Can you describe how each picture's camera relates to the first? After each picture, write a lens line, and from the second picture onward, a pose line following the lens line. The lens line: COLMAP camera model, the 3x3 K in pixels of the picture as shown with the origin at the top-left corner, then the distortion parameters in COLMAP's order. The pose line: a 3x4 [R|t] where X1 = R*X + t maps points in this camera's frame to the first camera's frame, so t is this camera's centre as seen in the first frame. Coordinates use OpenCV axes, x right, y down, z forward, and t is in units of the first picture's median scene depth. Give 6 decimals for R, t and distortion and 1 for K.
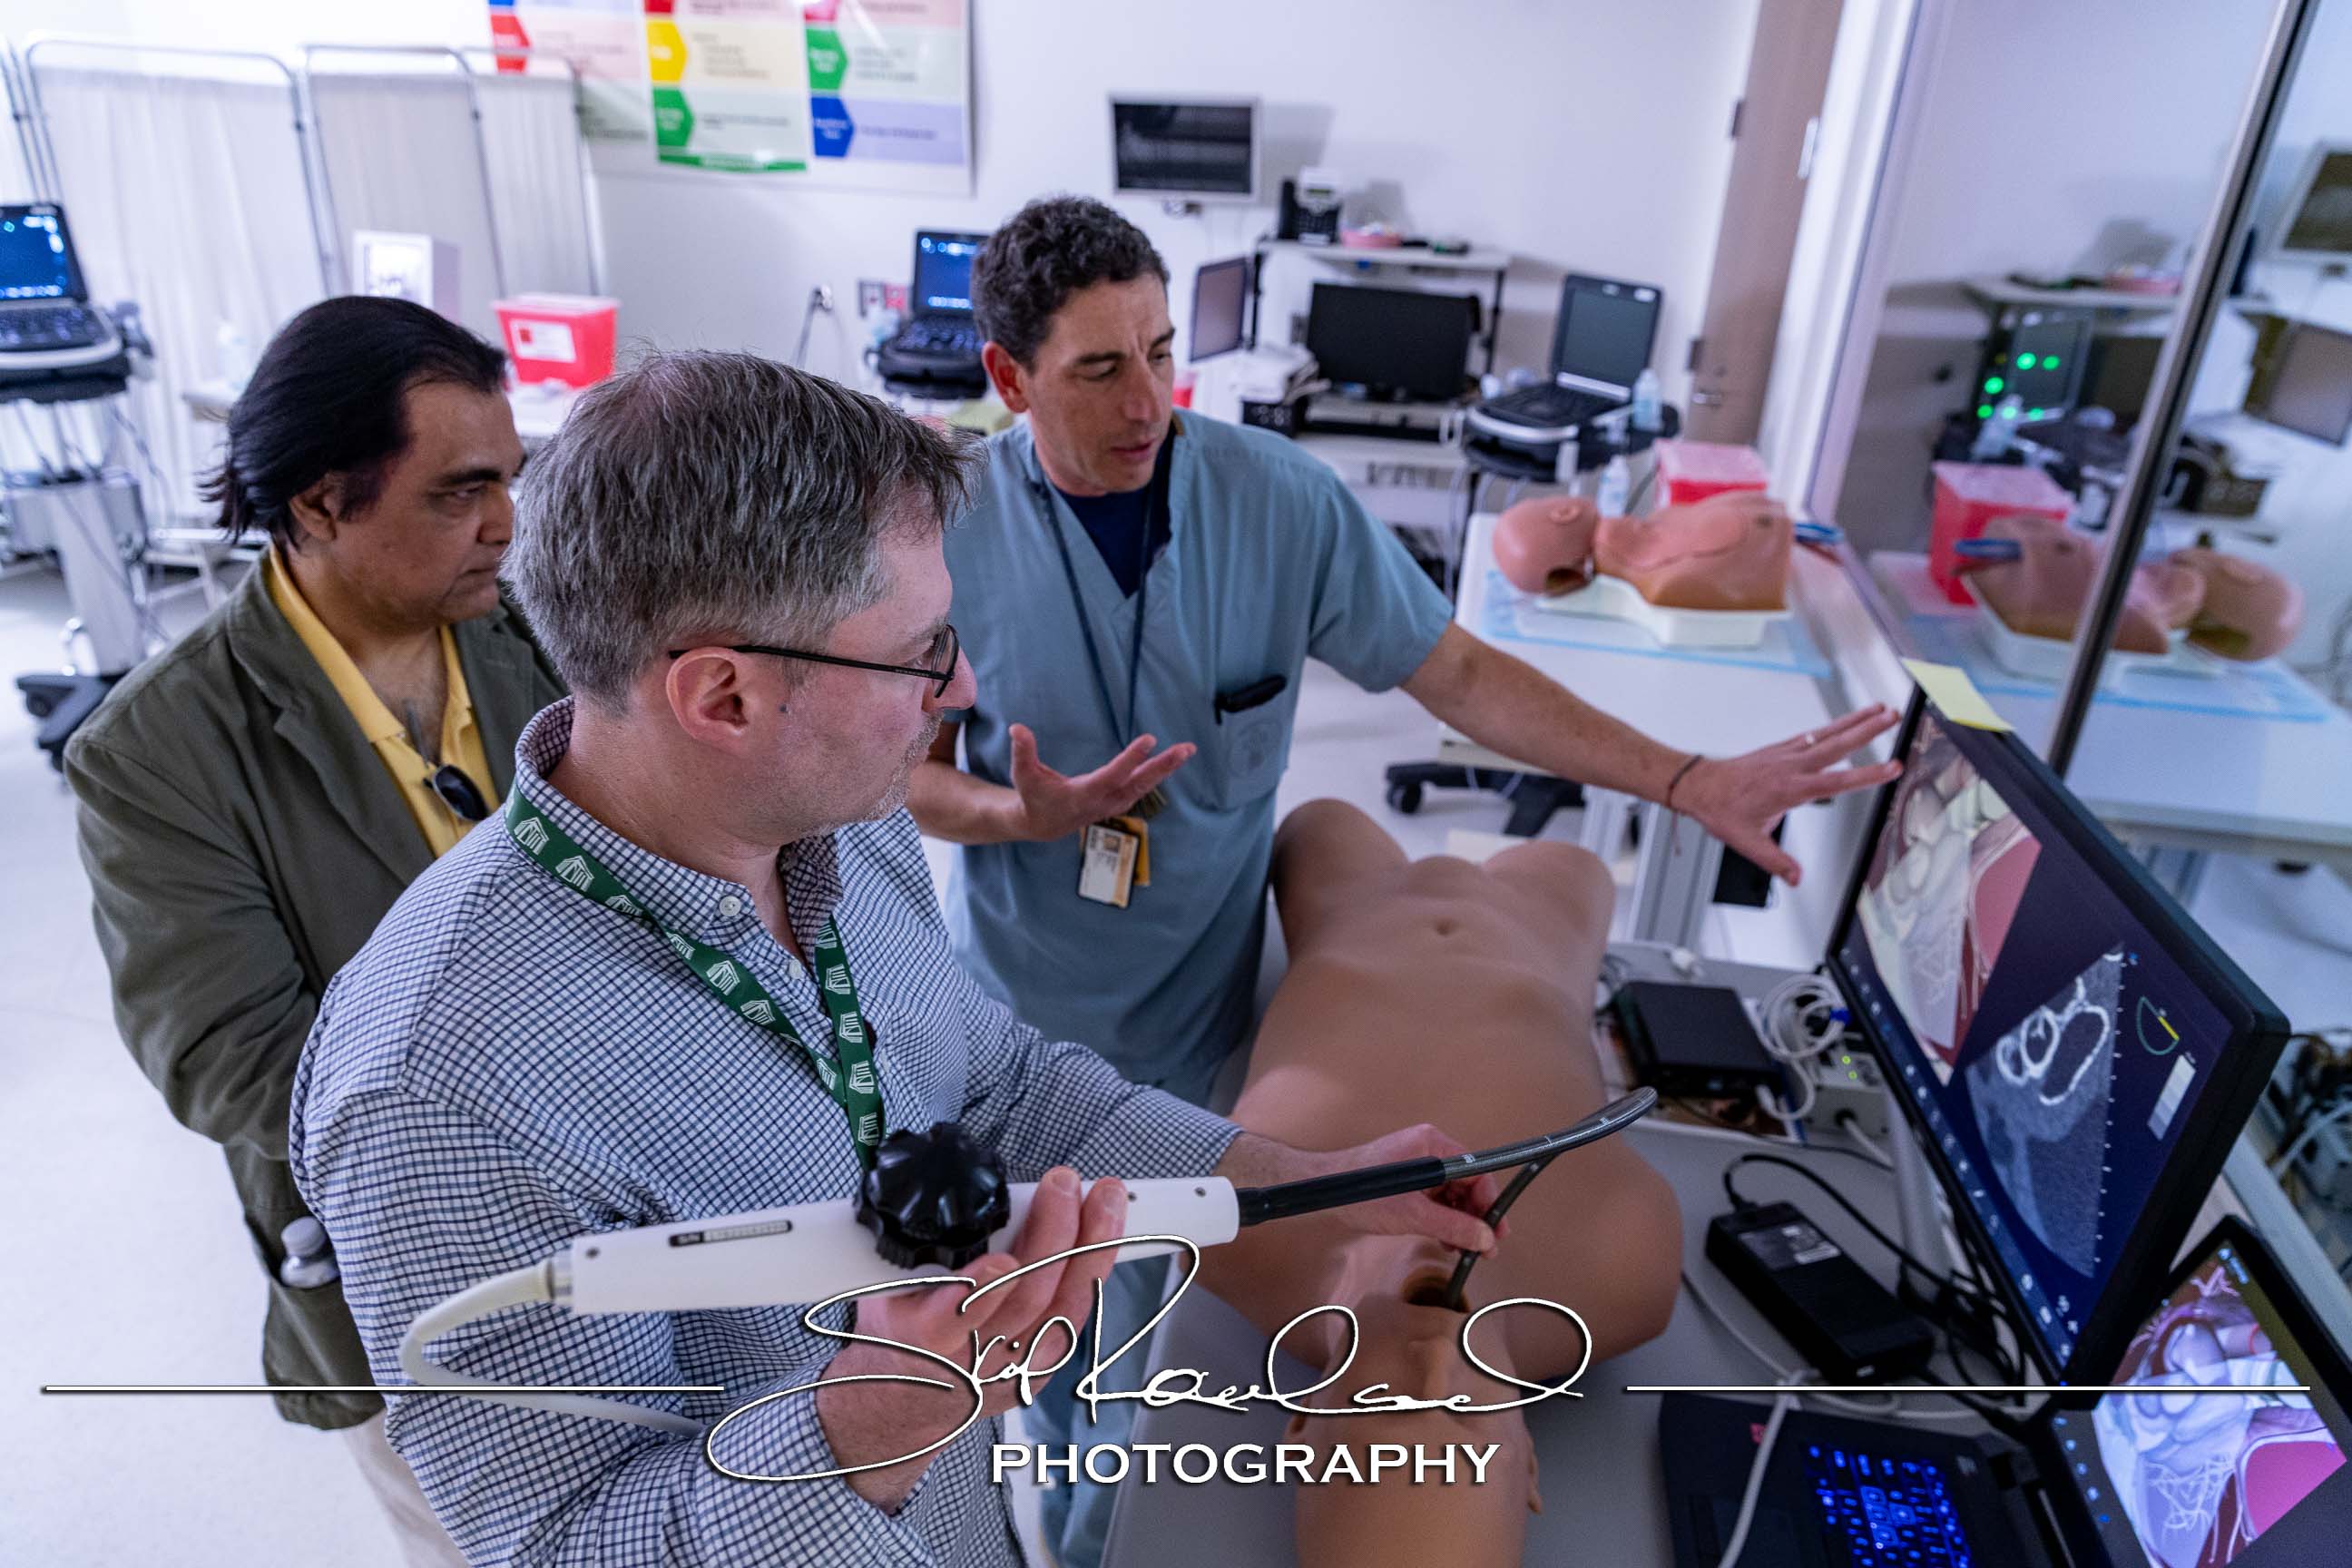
lens RADIAL K [[1572.6, 0, 1167.6], [0, 1572.6, 765.1], [0, 0, 1]] dist [0.000063, 0.007065]
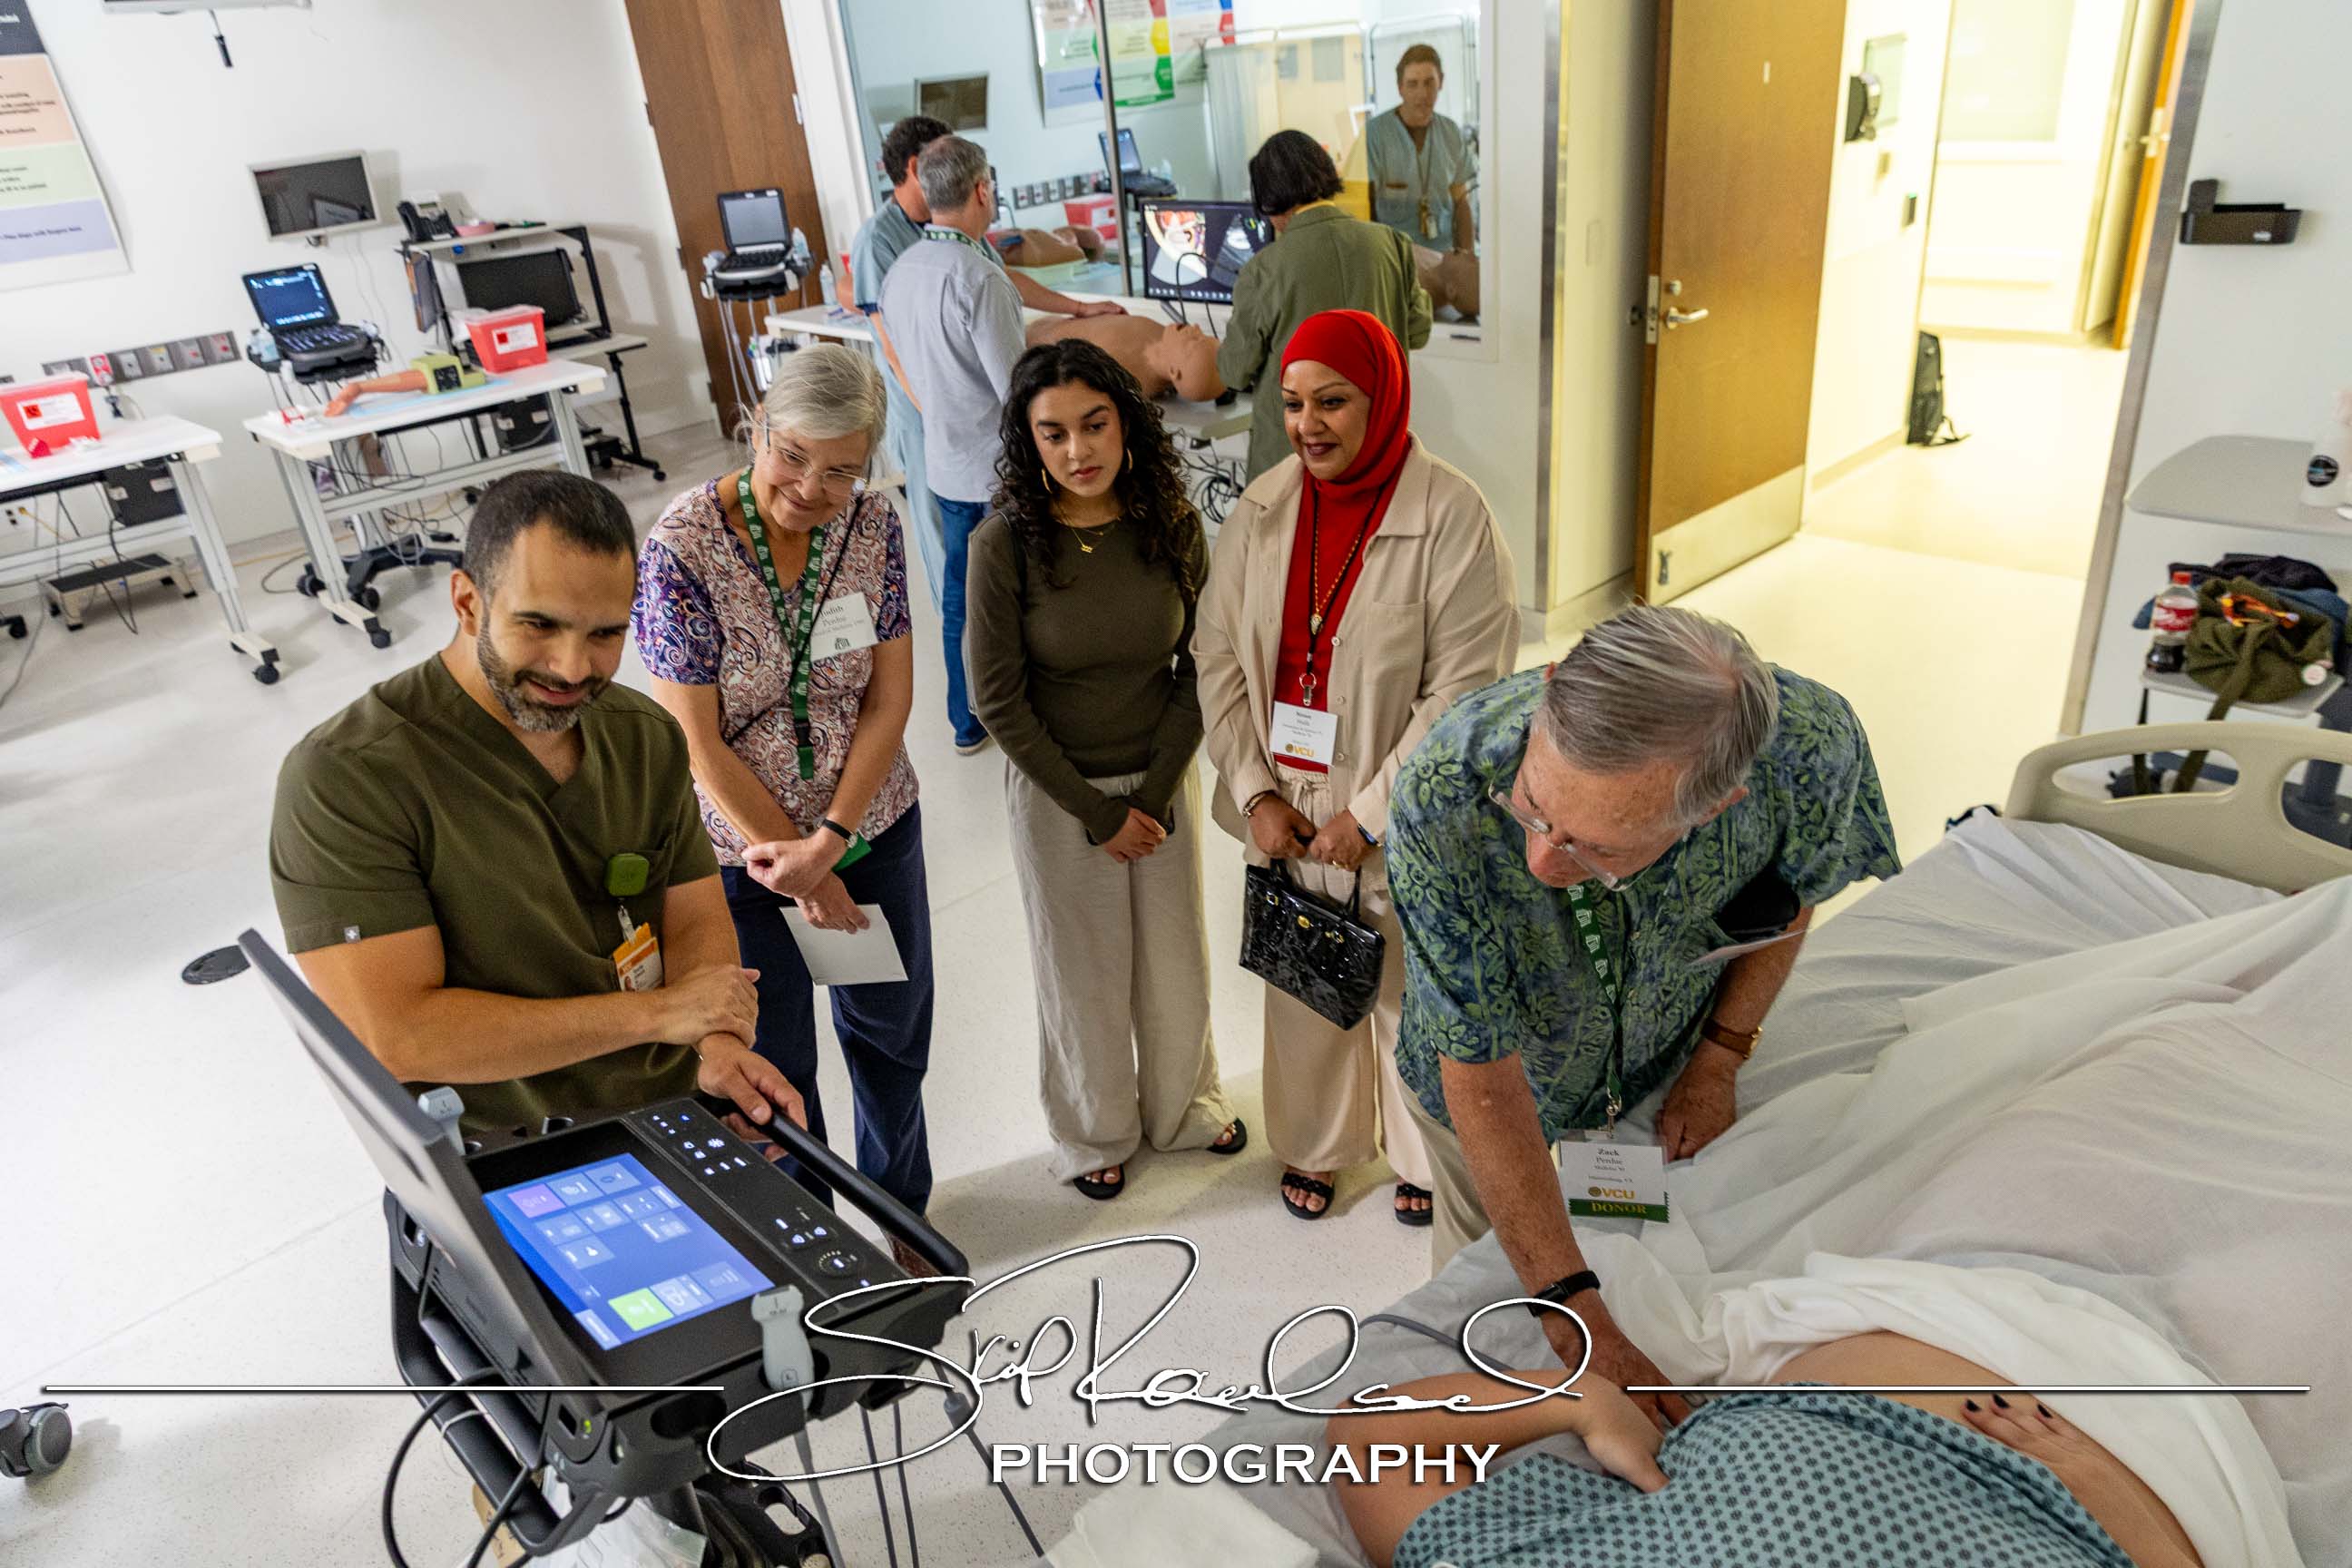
lens RADIAL K [[1572.6, 0, 1172.8], [0, 1572.6, 781.9], [0, 0, 1]] dist [0.000063, 0.007065]
pose [[0.563645, -0.442982, 0.697188, -1.234097], [0.446645, 0.873451, 0.193885, 0.203984], [-0.694847, 0.202113, 0.690172, -0.606611]]
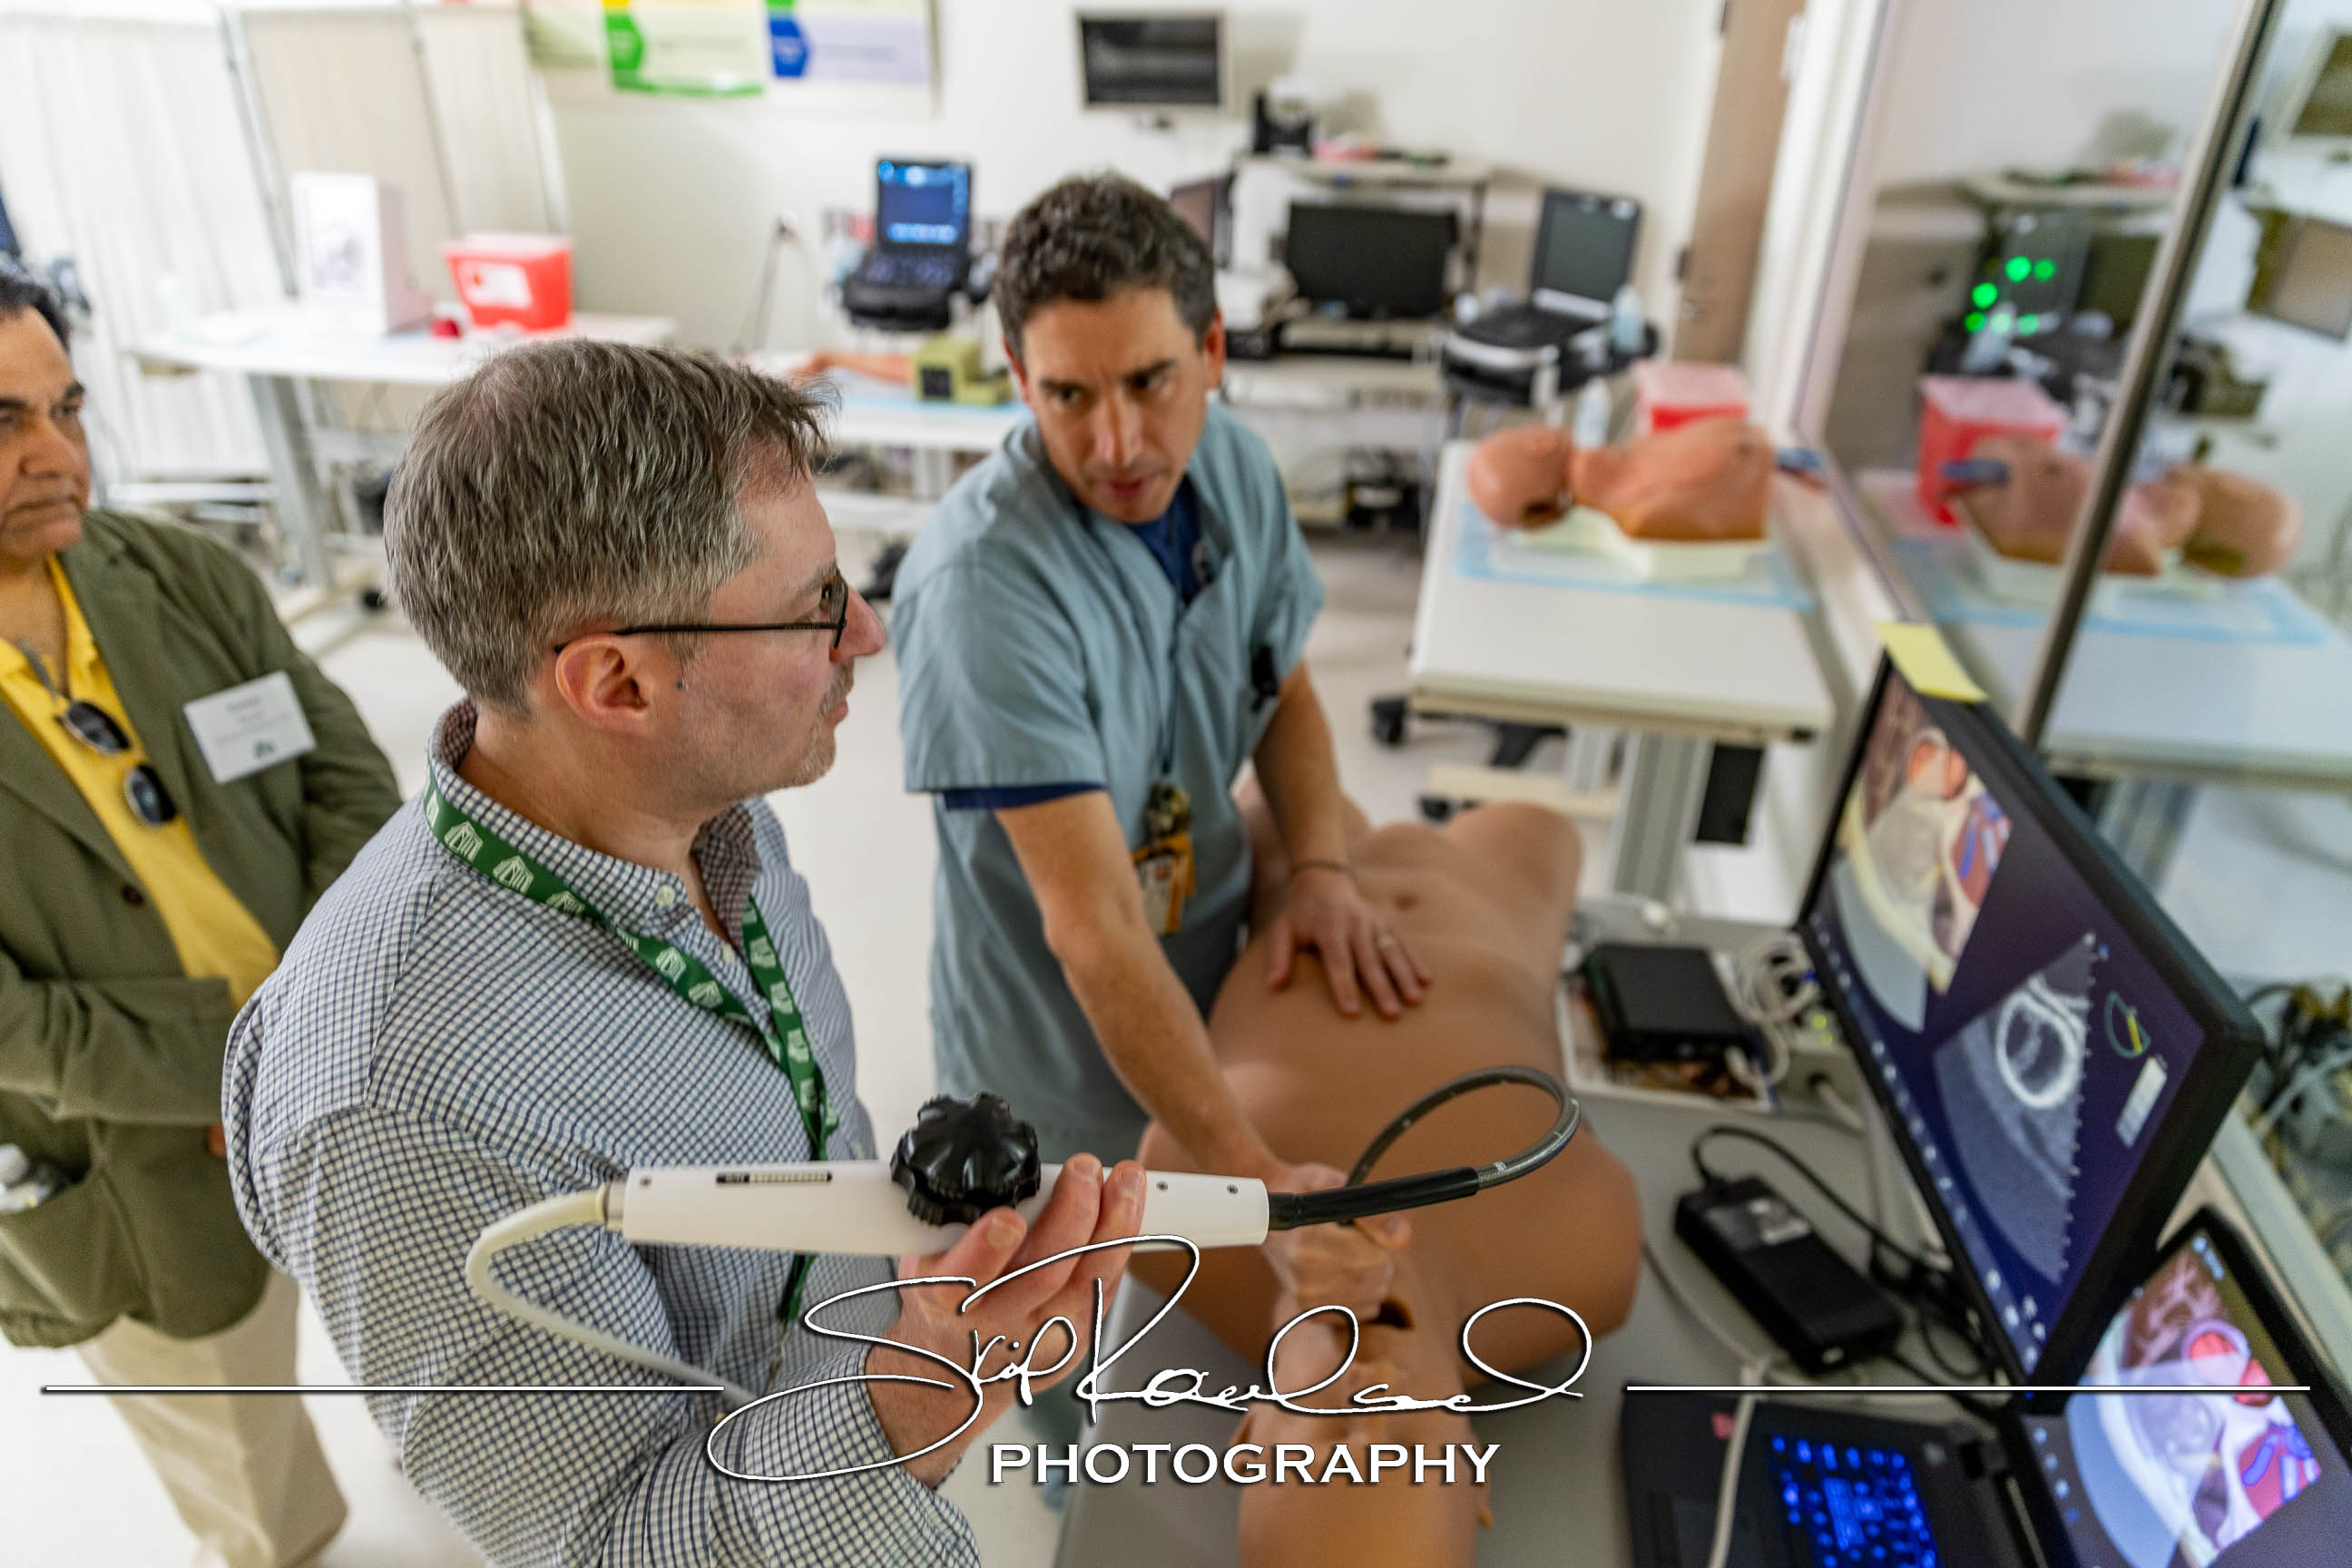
lens RADIAL K [[1572.6, 0, 1166.5], [0, 1572.6, 763.4], [0, 0, 1]] dist [0.000063, 0.007065]
pose [[0.999641, -0.026620, -0.003102, 0.018423], [0.026744, 0.998326, 0.051288, -0.017701], [0.001731, -0.051353, 0.998679, 0.019170]]
